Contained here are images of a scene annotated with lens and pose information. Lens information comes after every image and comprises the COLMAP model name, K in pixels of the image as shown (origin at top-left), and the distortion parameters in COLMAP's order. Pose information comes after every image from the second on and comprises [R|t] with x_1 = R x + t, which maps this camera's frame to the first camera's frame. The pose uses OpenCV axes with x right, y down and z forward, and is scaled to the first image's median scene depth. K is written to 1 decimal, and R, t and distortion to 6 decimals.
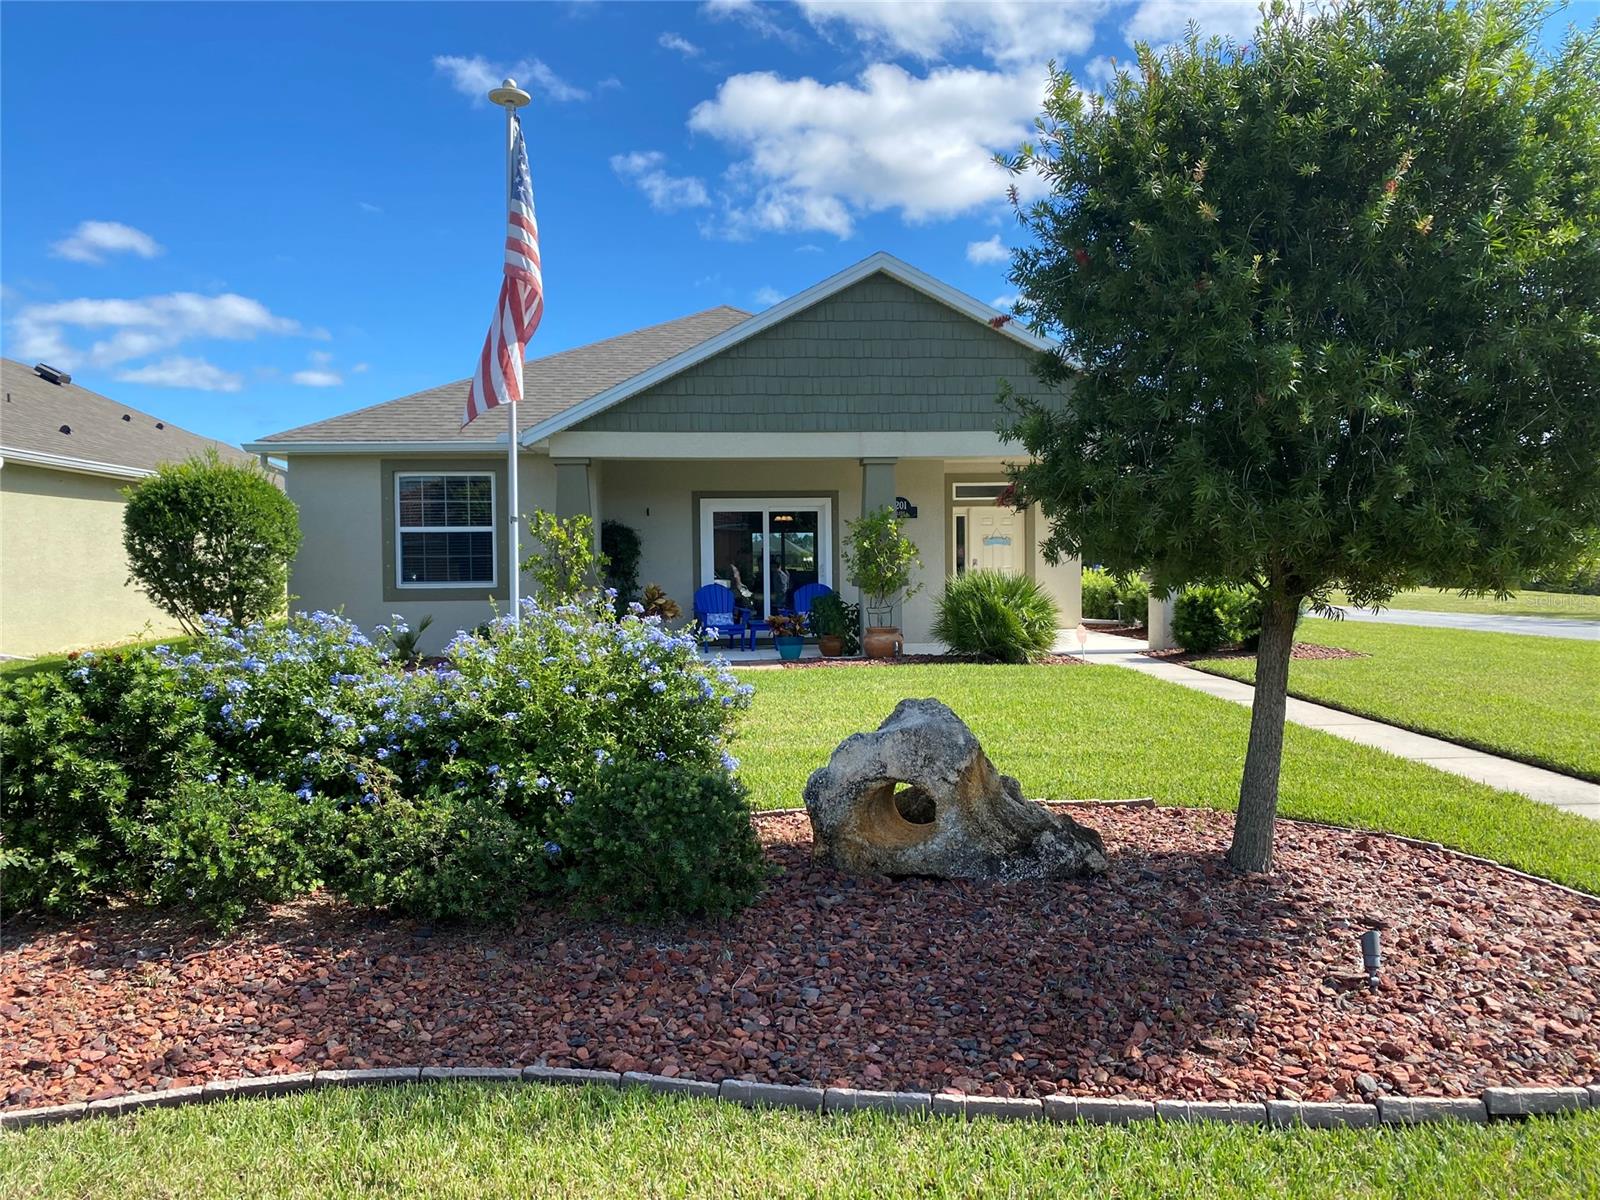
lens RADIAL K [[1231.8, 0, 802.0], [0, 1231.8, 604.3], [0, 0, 1]] dist [0.135703, -0.199895]
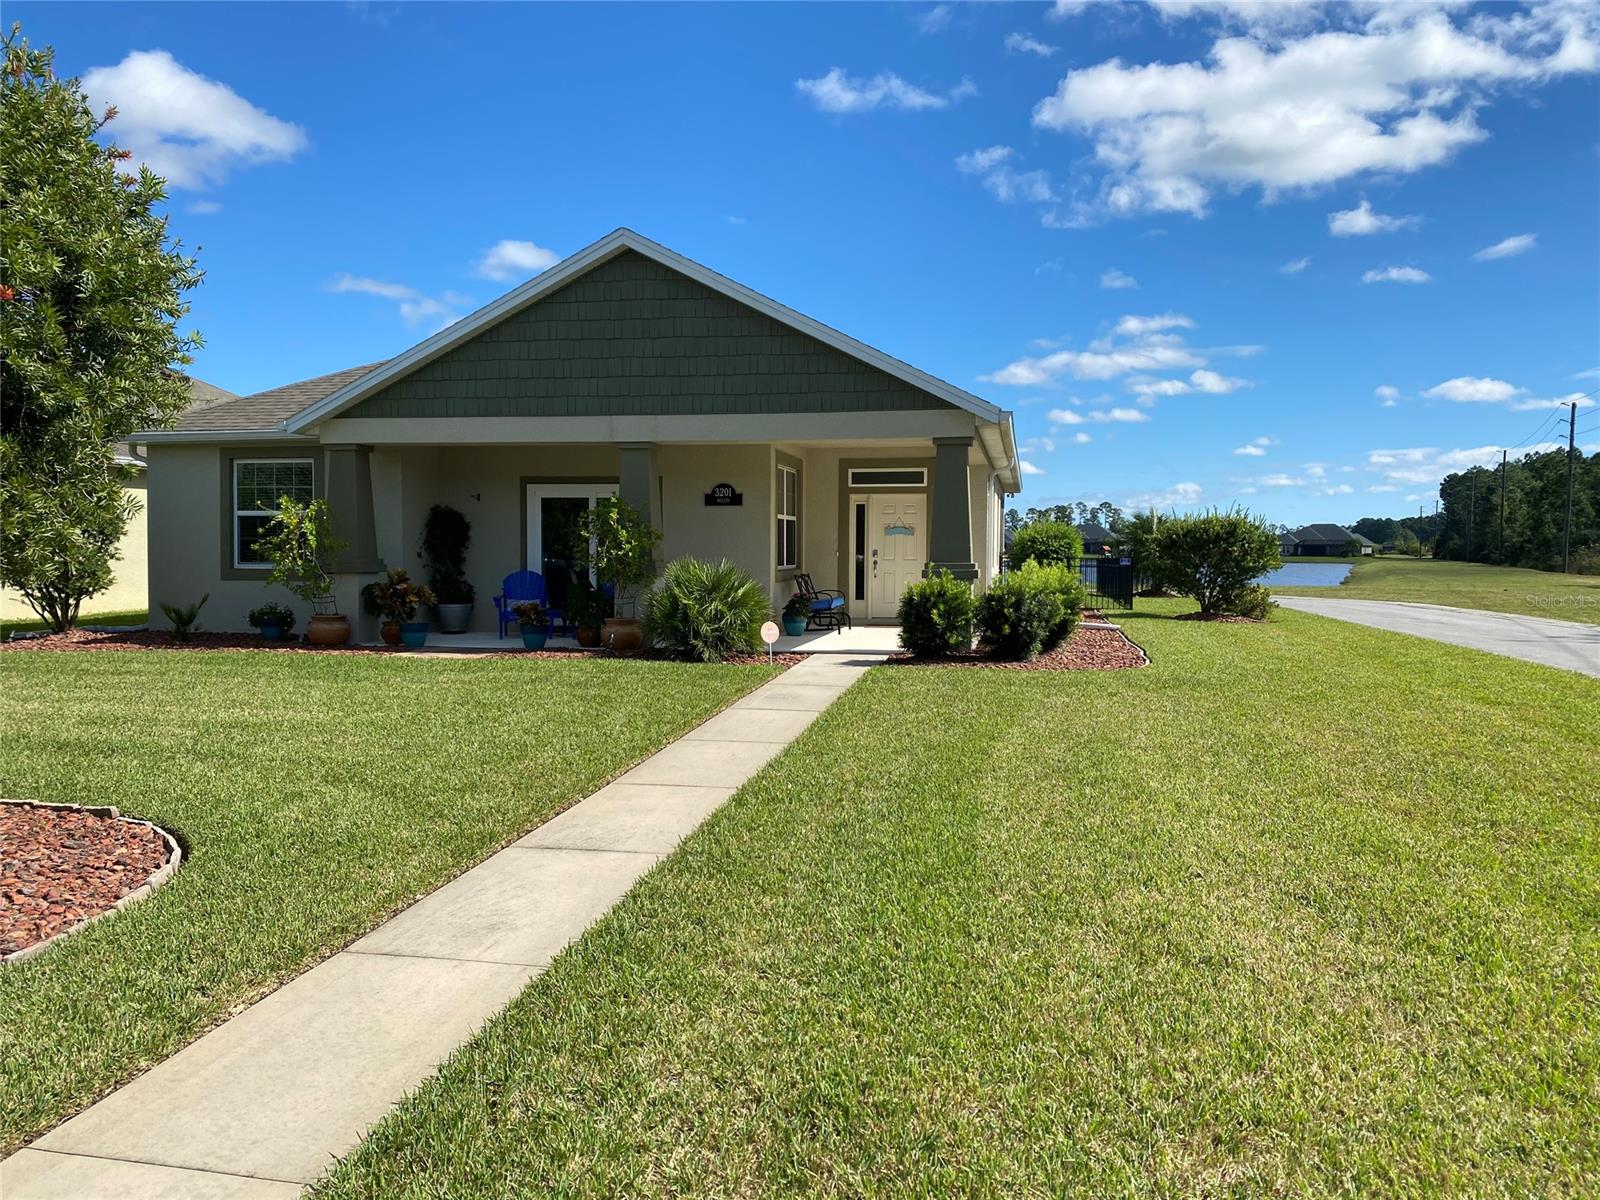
lens RADIAL K [[1190.2, 0, 800.0], [0, 1190.2, 600.0], [0, 0, 1]] dist [0.051887, 0.000436]
pose [[0.963890, 0.027423, -0.264886, 0.427932], [-0.024778, 0.999604, 0.013322, -0.011342], [0.265146, -0.006277, 0.964188, 0.137575]]
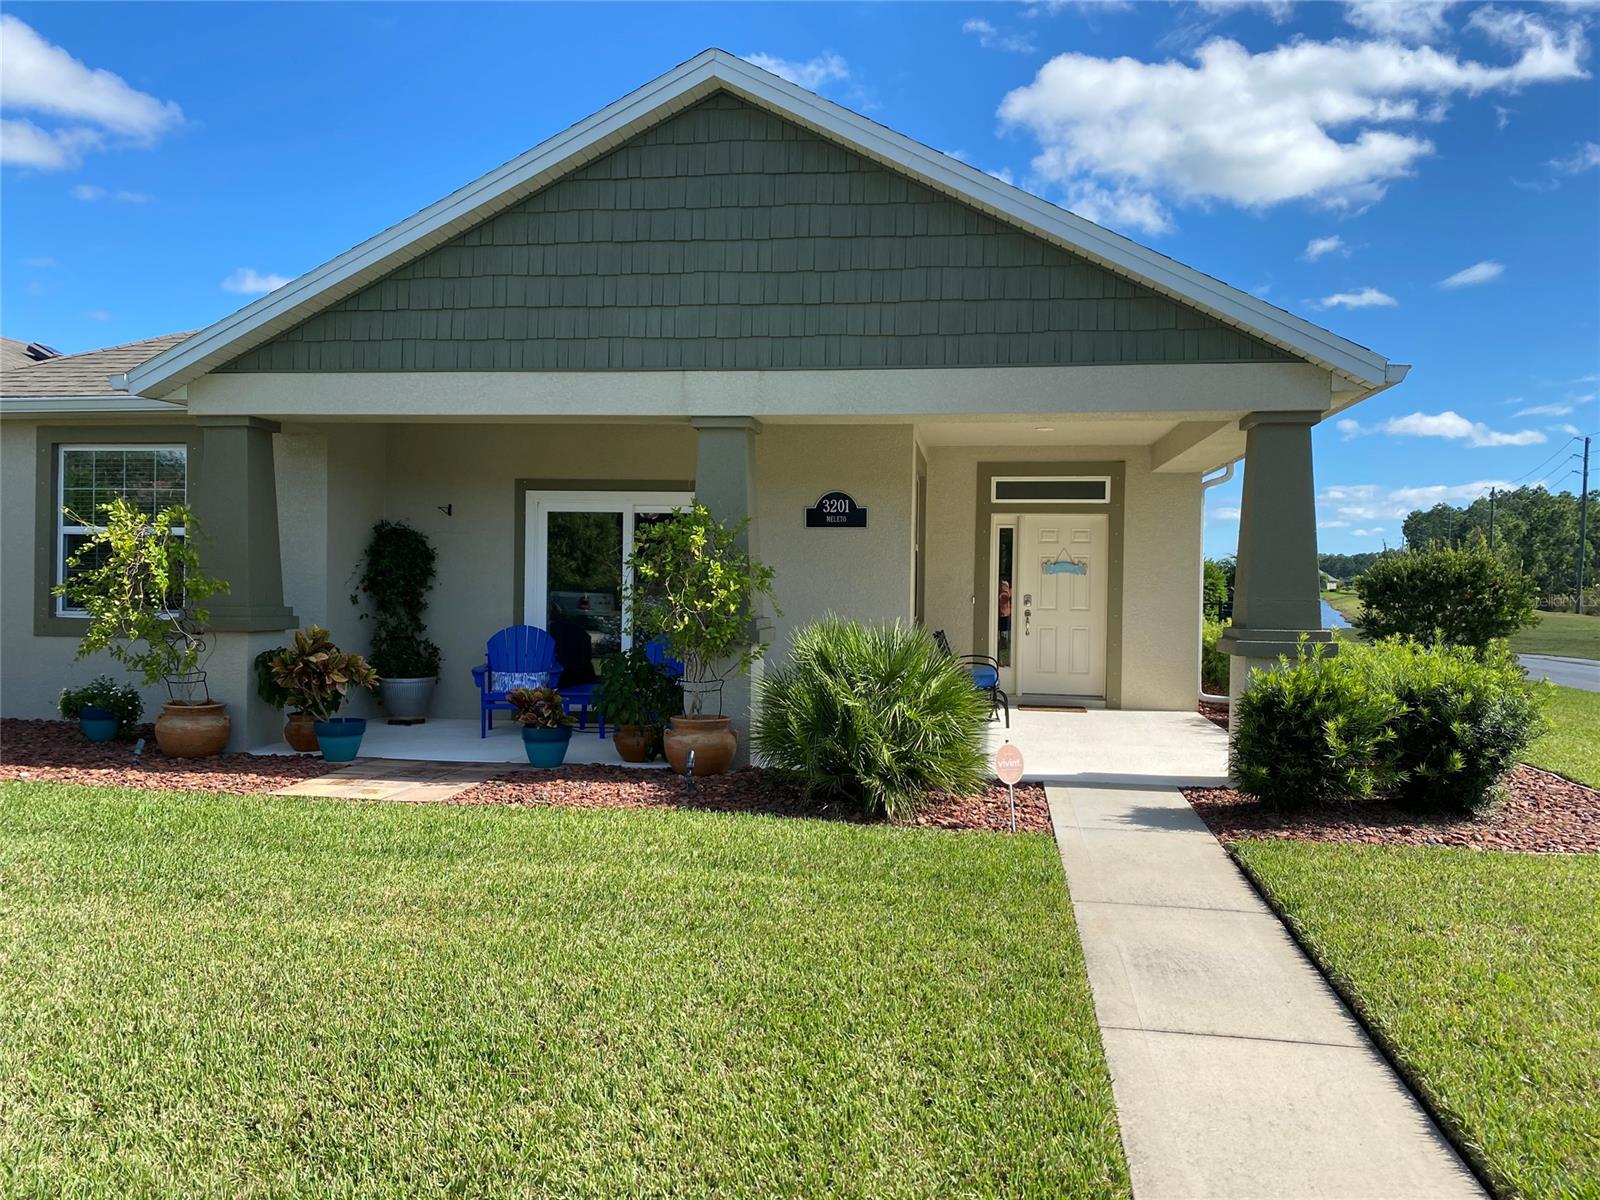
lens RADIAL K [[1219.9, 0, 800.0], [0, 1219.9, 600.0], [0, 0, 1]] dist [0.046688, 0.002283]
pose [[0.971387, 0.030861, -0.235487, 0.229172], [-0.034839, 0.999312, -0.012751, -0.027989], [0.234931, 0.020590, 0.971794, 0.455123]]
